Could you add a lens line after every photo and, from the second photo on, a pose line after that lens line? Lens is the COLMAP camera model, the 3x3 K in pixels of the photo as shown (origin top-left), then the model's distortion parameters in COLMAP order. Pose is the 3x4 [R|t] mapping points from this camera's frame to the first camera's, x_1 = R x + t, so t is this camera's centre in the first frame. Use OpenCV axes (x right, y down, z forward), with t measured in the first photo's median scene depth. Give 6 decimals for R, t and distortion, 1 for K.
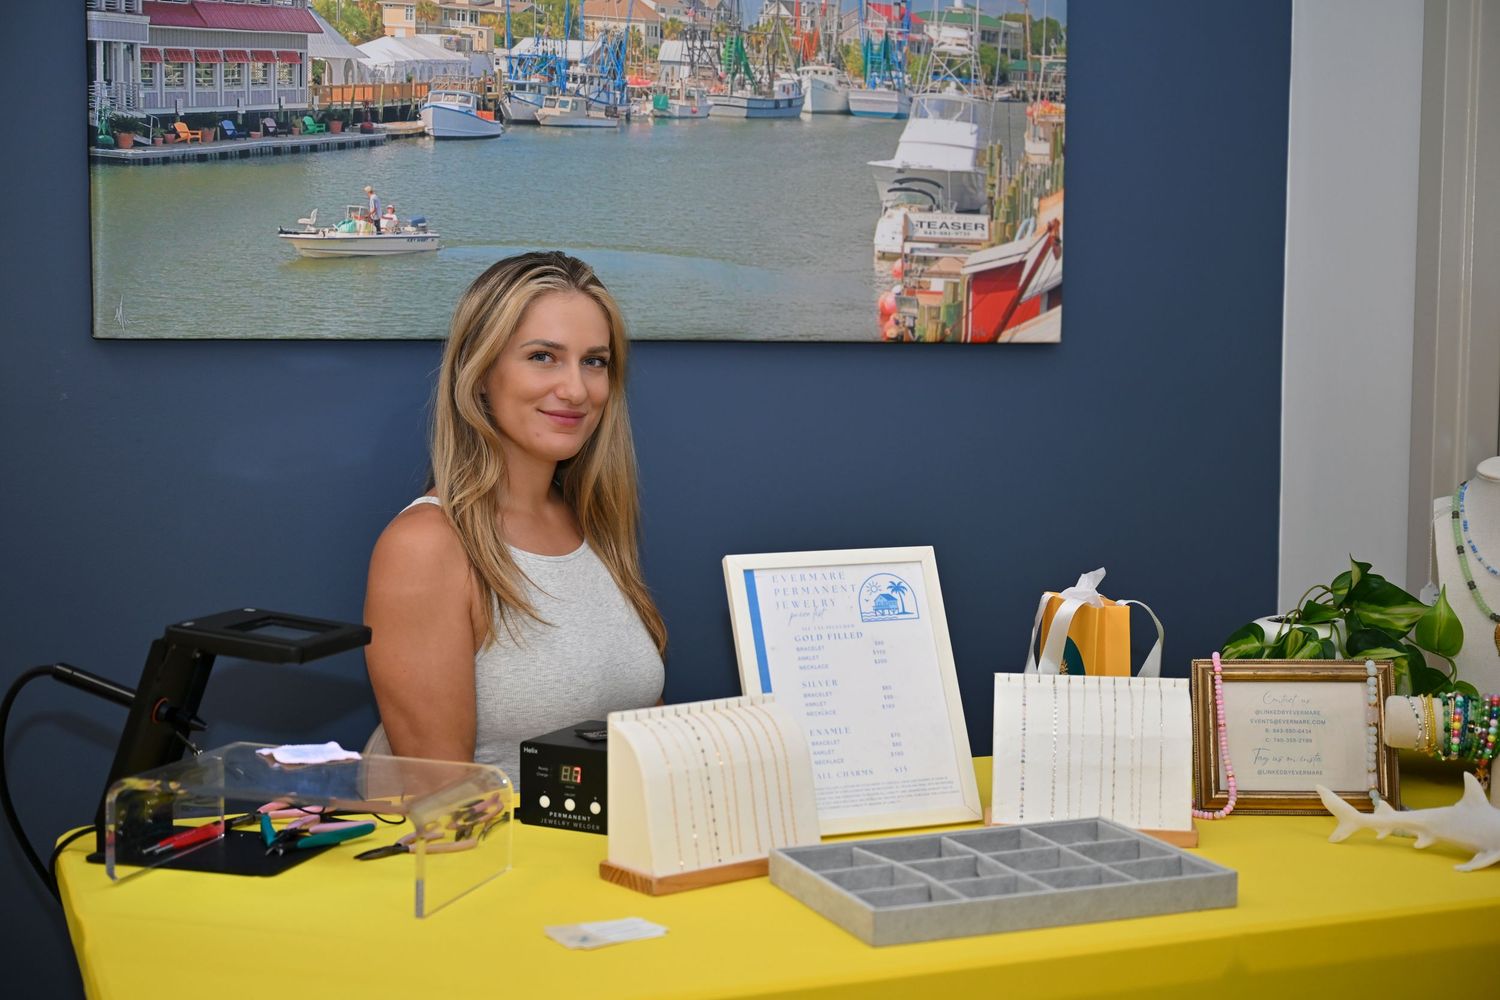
lens RADIAL K [[2462.5, 0, 752.5], [0, 2462.5, 505.6], [0, 0, 1]] dist [0.097034, 0.000000]
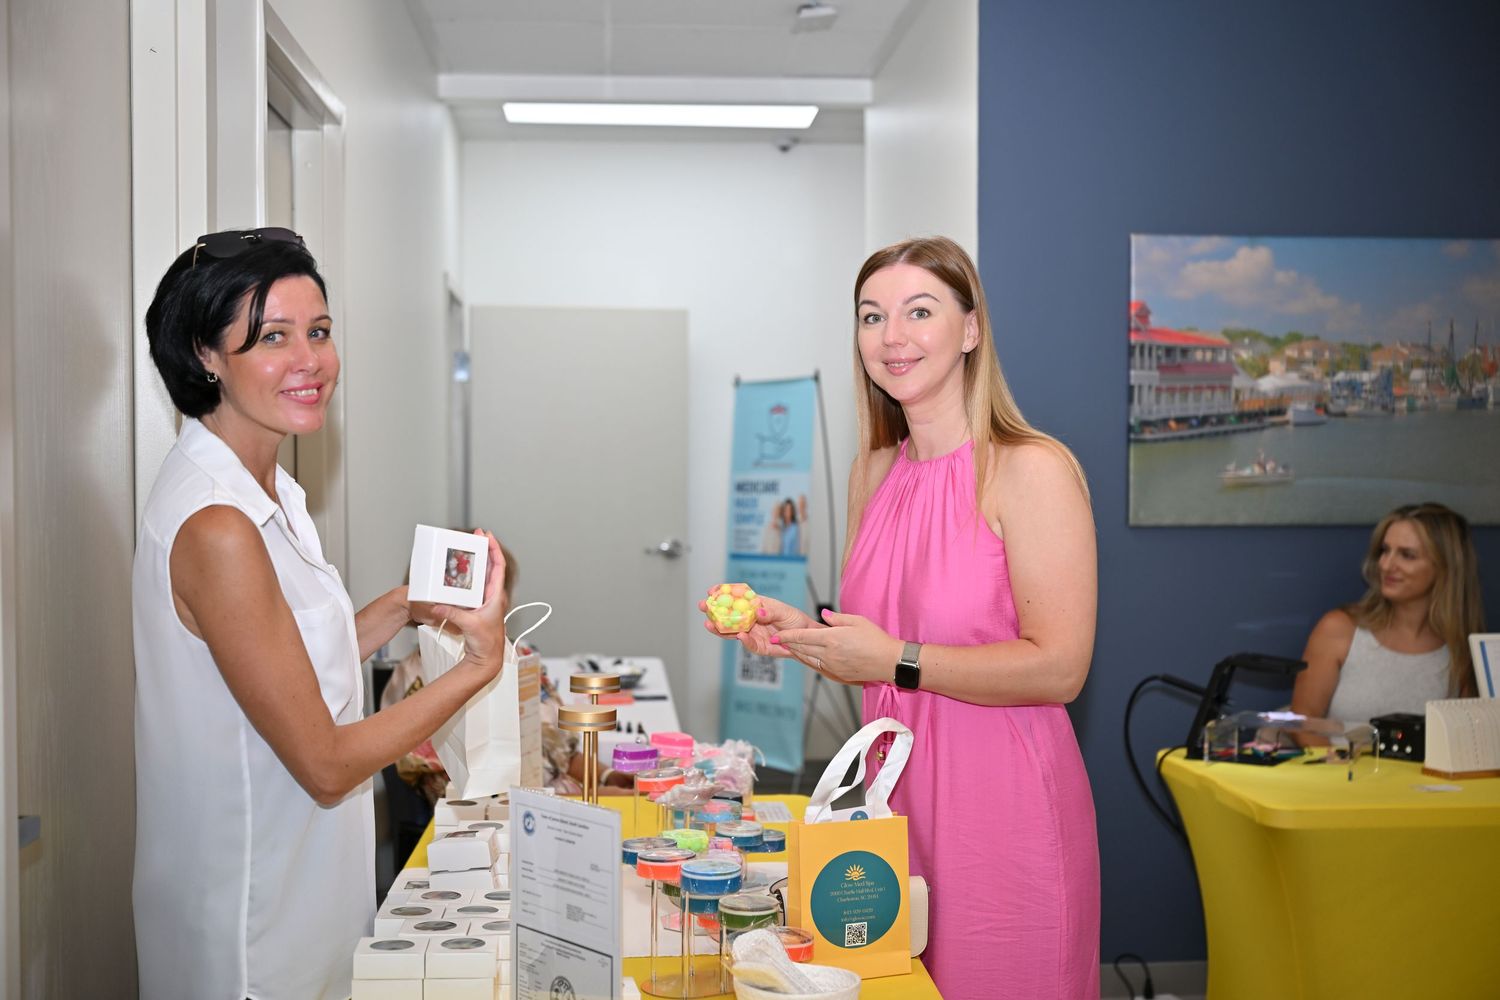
lens RADIAL K [[1843.2, 0, 733.8], [0, 1843.2, 547.2], [0, 0, 1]] dist [-0.027870, 0.000000]
pose [[0.947534, 0.011134, -0.319460, -0.096860], [-0.022596, 0.999226, -0.032195, 0.008424], [0.318854, 0.037725, 0.947053, -0.629098]]
